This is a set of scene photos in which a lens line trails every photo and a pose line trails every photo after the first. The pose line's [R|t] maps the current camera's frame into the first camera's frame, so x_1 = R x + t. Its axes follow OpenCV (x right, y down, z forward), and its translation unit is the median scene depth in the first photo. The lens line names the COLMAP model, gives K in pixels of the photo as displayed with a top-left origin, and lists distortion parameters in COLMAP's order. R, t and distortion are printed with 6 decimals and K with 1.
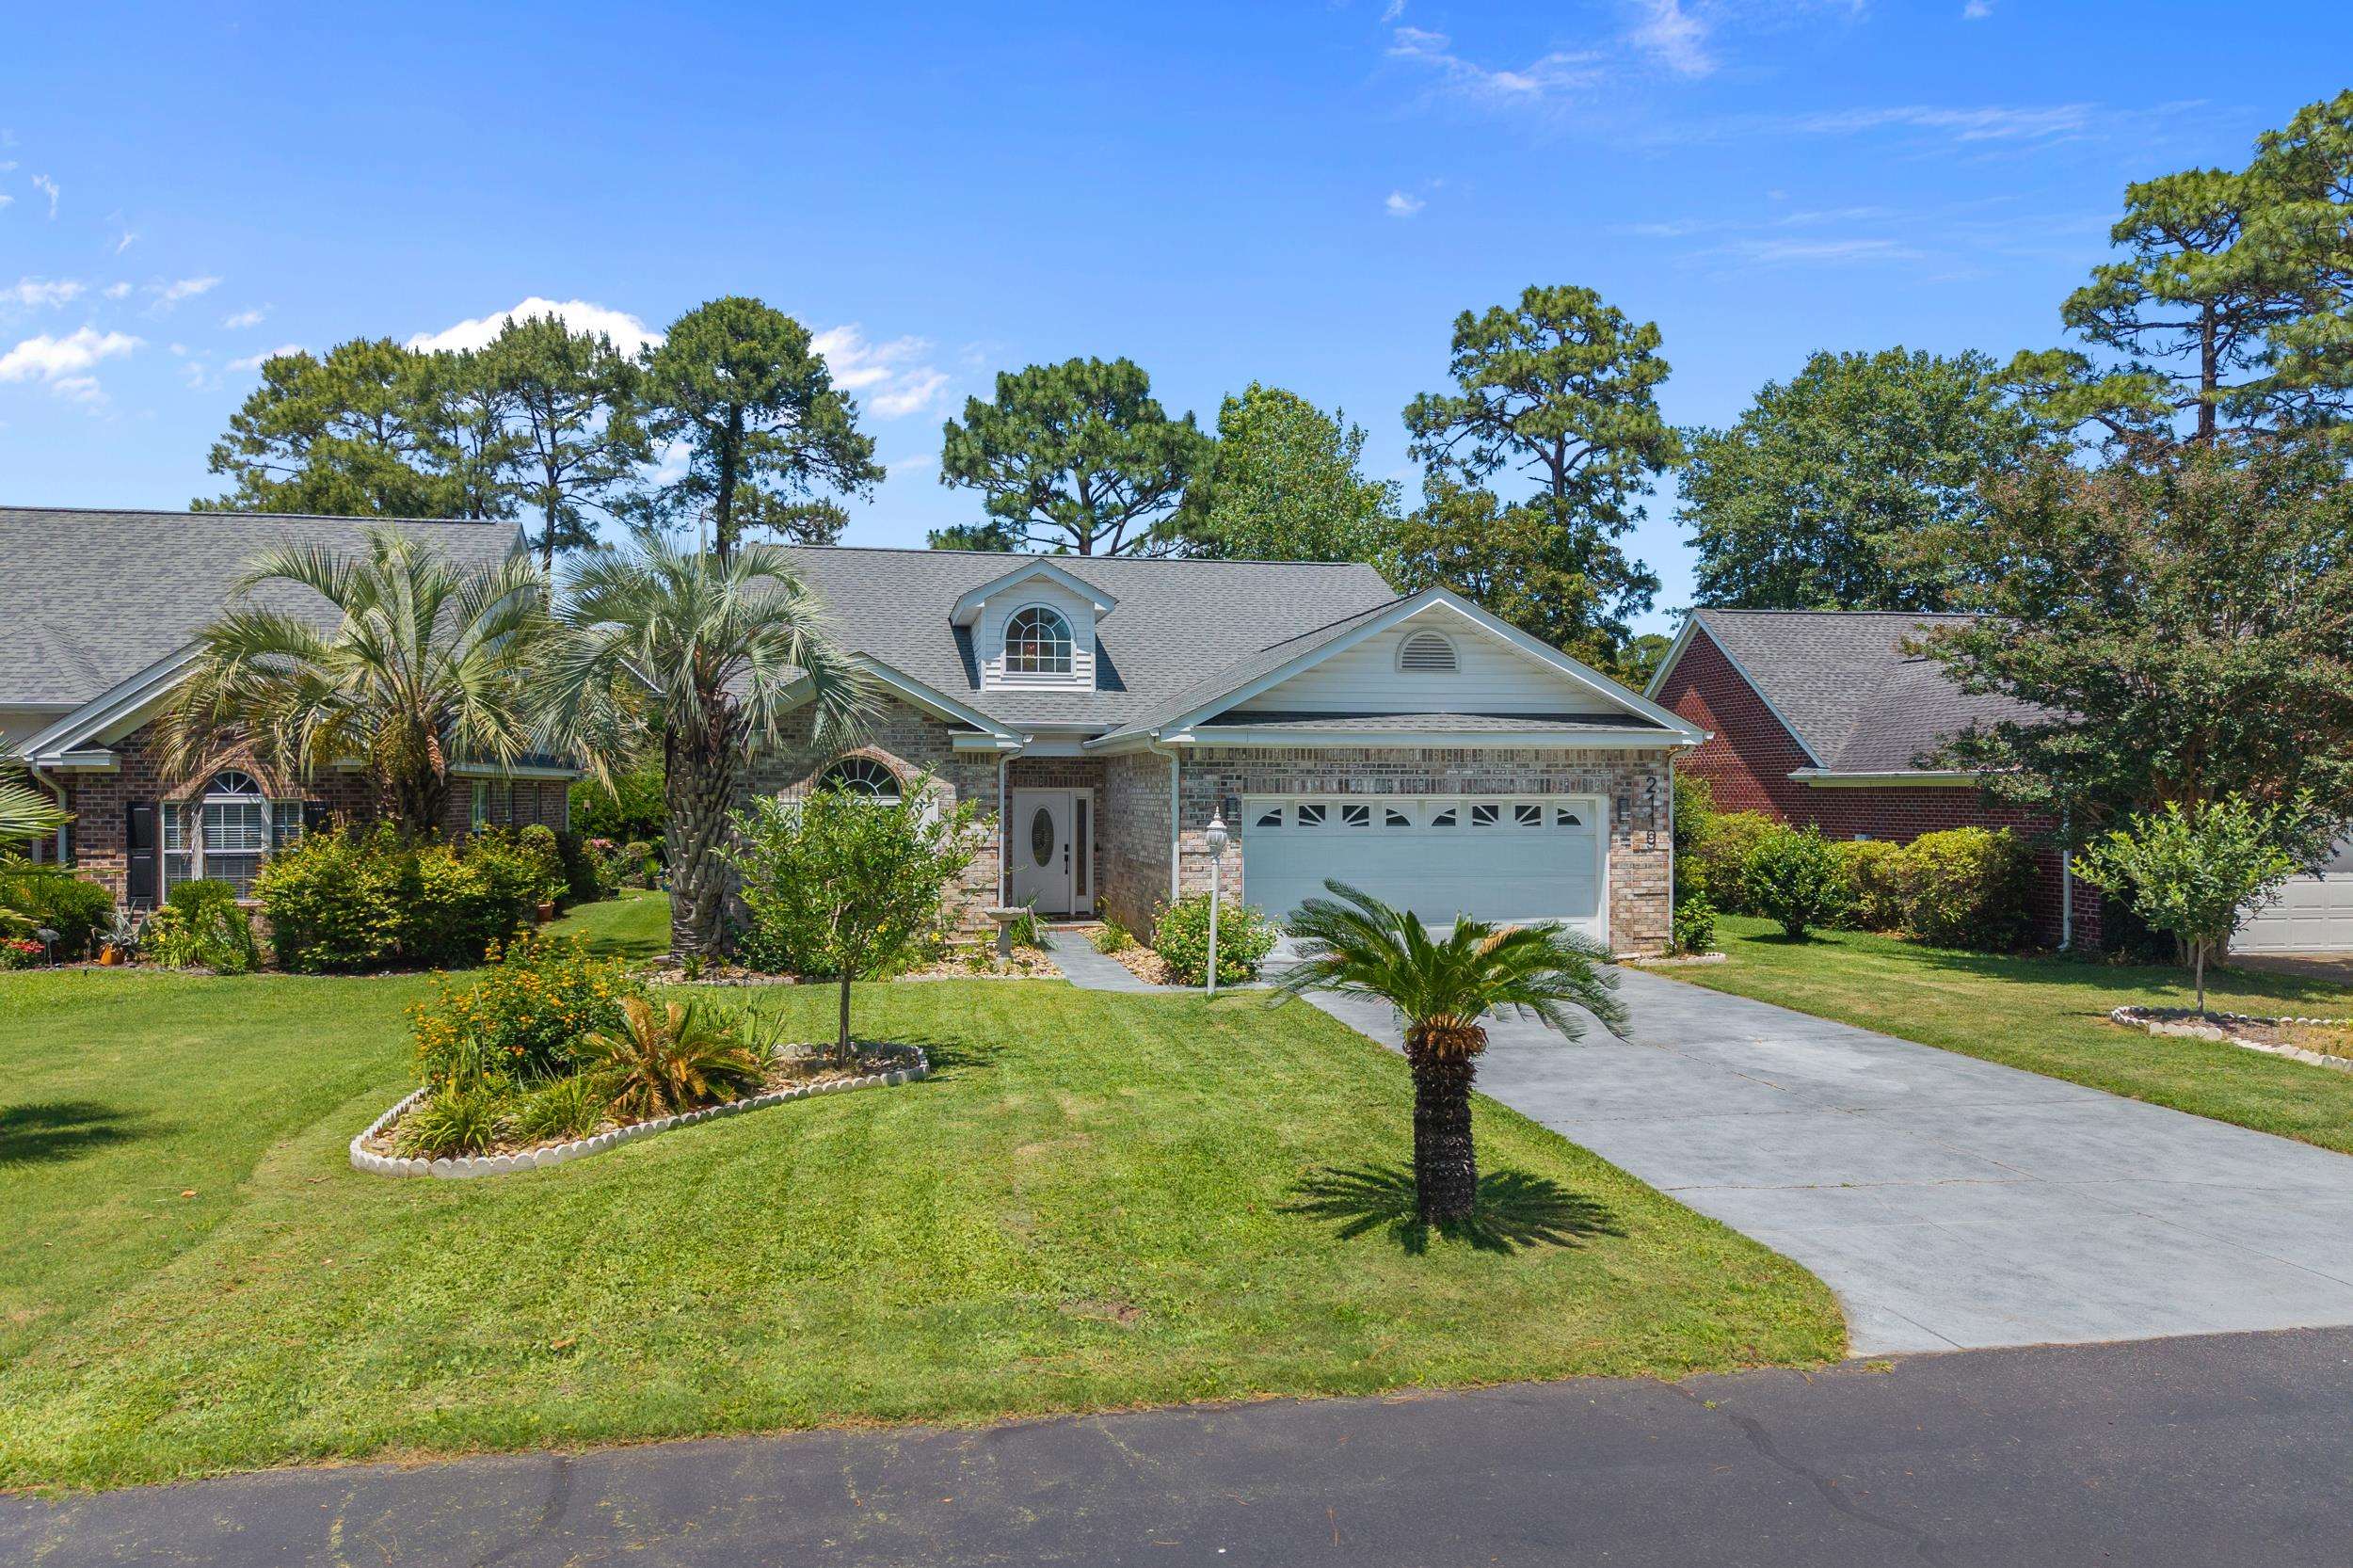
lens RADIAL K [[1572.0, 0, 1187.4], [0, 1572.0, 785.7], [0, 0, 1]] dist [0.036039, -0.043219]
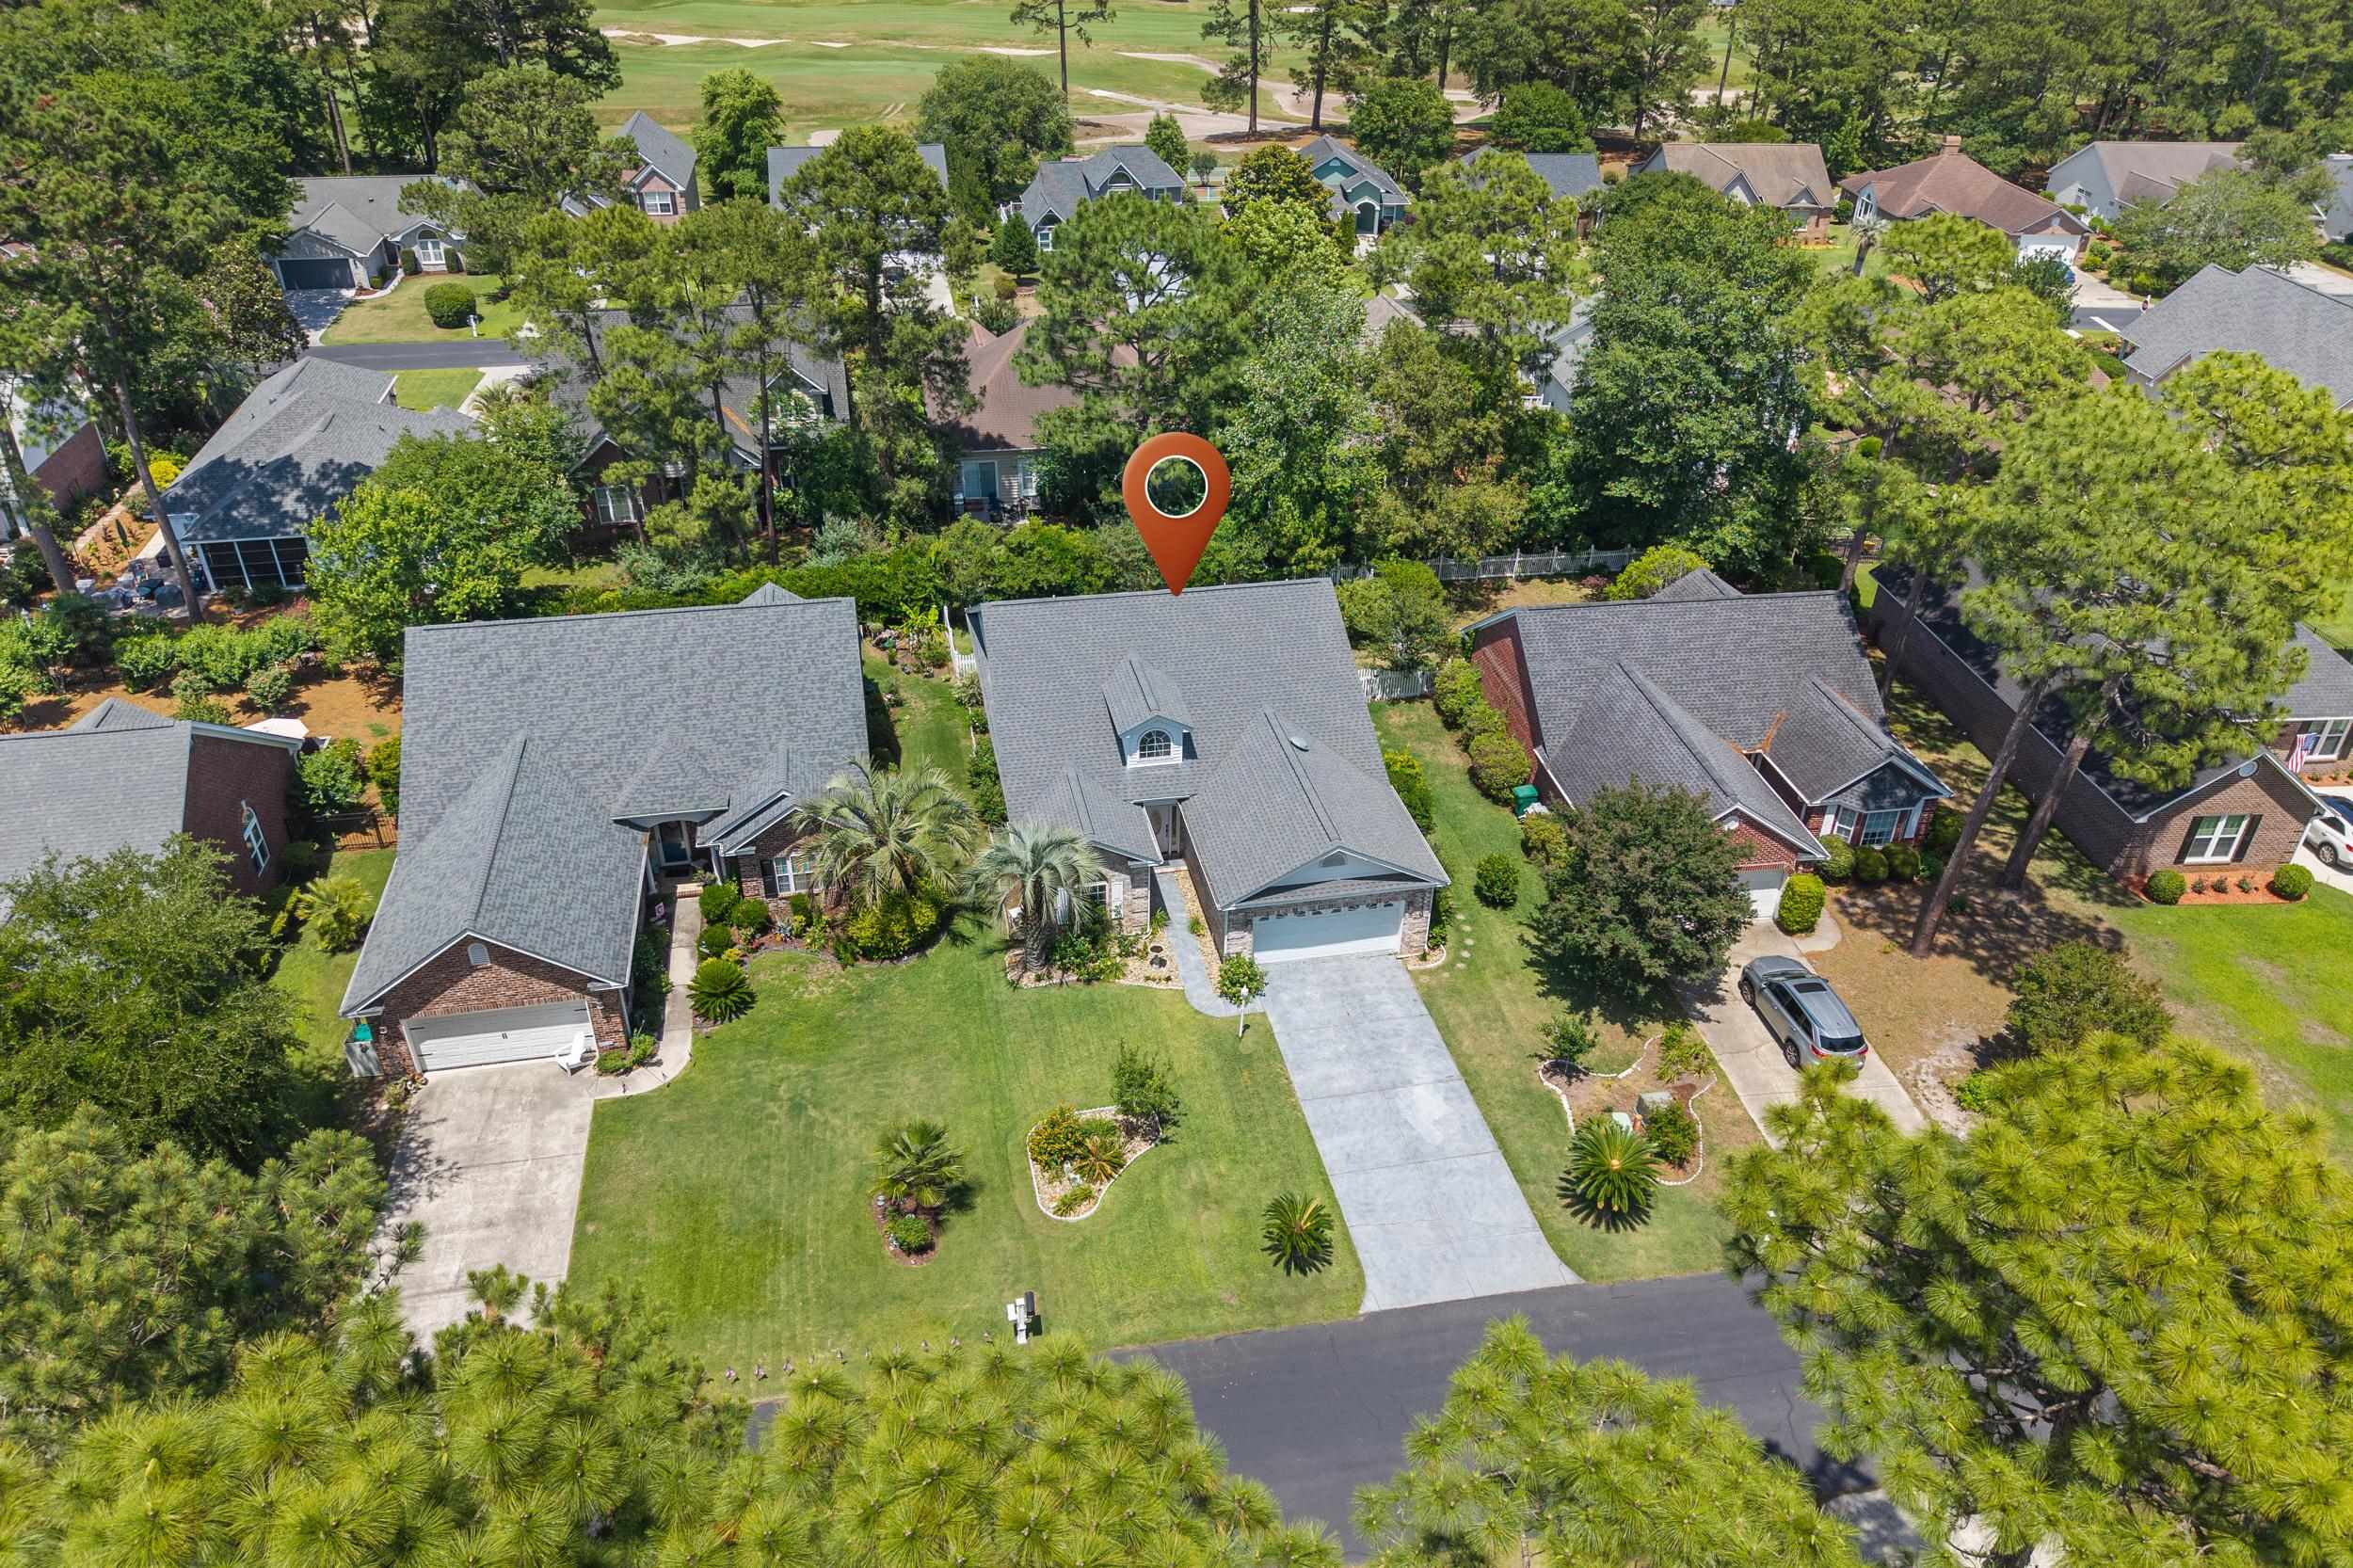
lens RADIAL K [[1572.0, 0, 1187.4], [0, 1572.0, 785.7], [0, 0, 1]] dist [0.036039, -0.043219]
pose [[0.999695, 0.014561, 0.019923, -0.111710], [-0.023033, 0.840326, 0.541591, -1.385861], [-0.008855, -0.541885, 0.840406, -0.887020]]
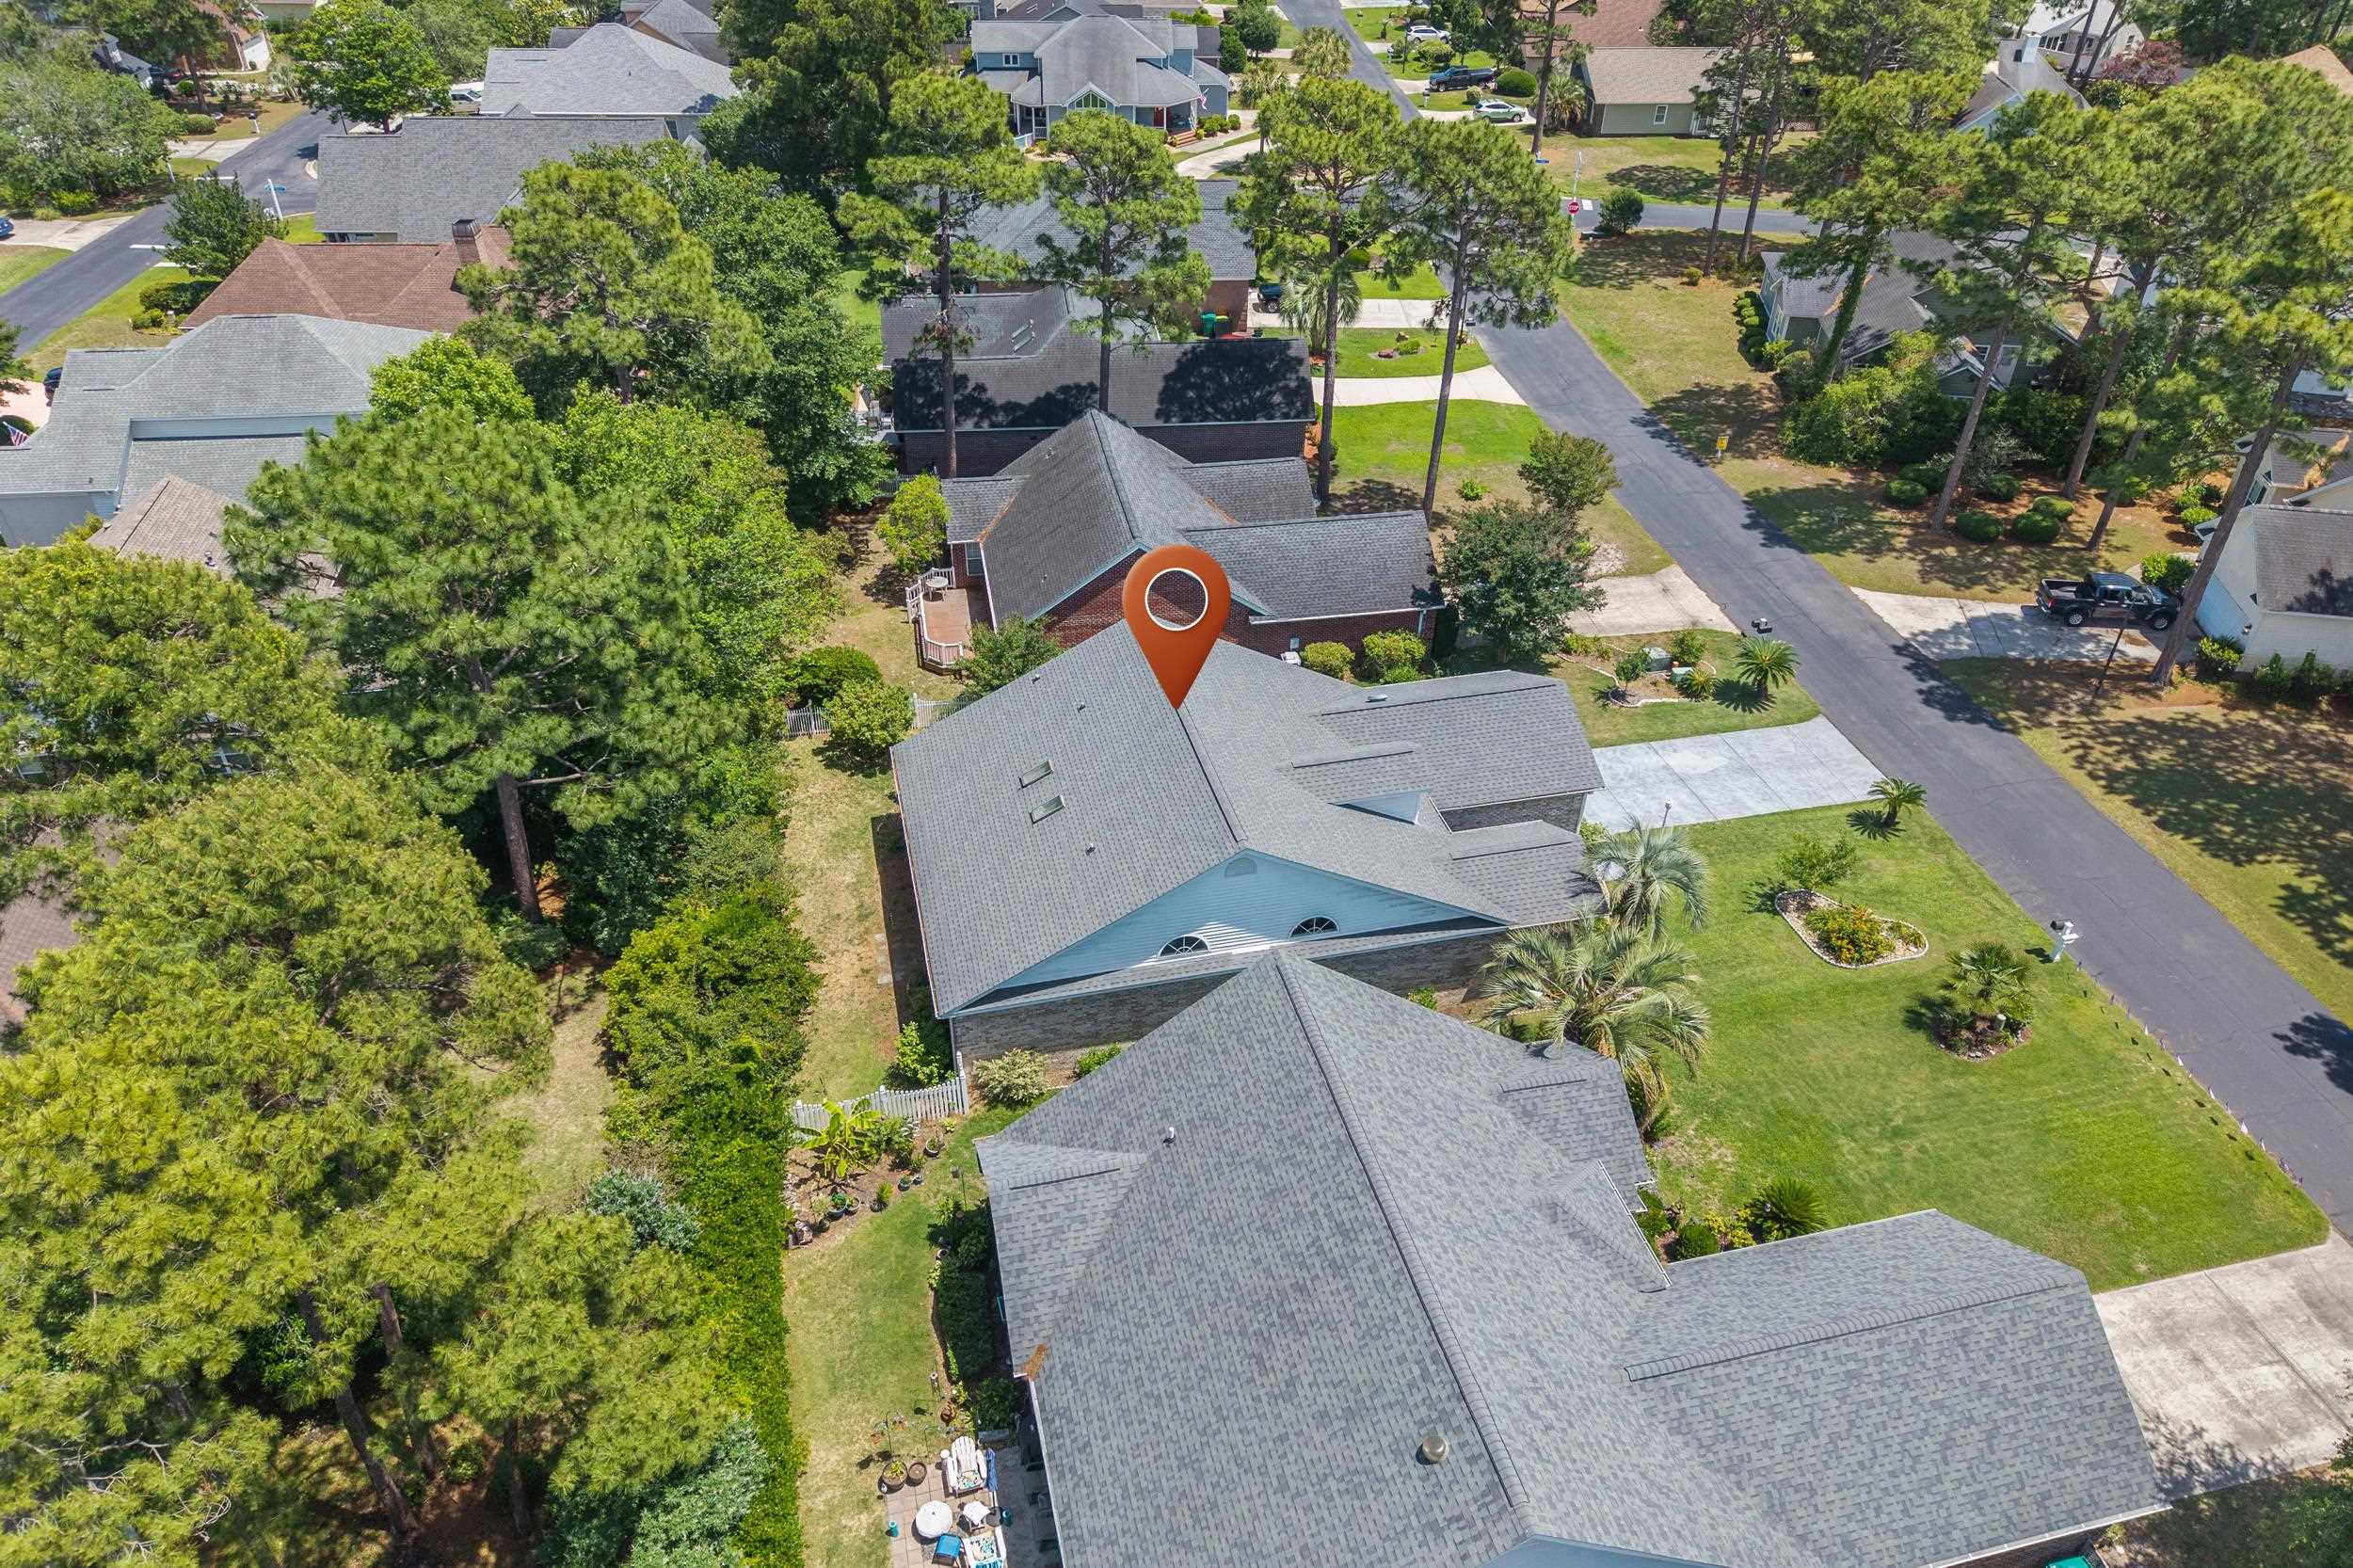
lens RADIAL K [[1572.0, 0, 1187.4], [0, 1572.0, 785.7], [0, 0, 1]] dist [0.036039, -0.043219]
pose [[-0.058098, -0.589498, 0.805678, -1.886191], [-0.041025, 0.807769, 0.588069, -1.418019], [-0.997468, 0.001112, -0.071114, 1.678896]]
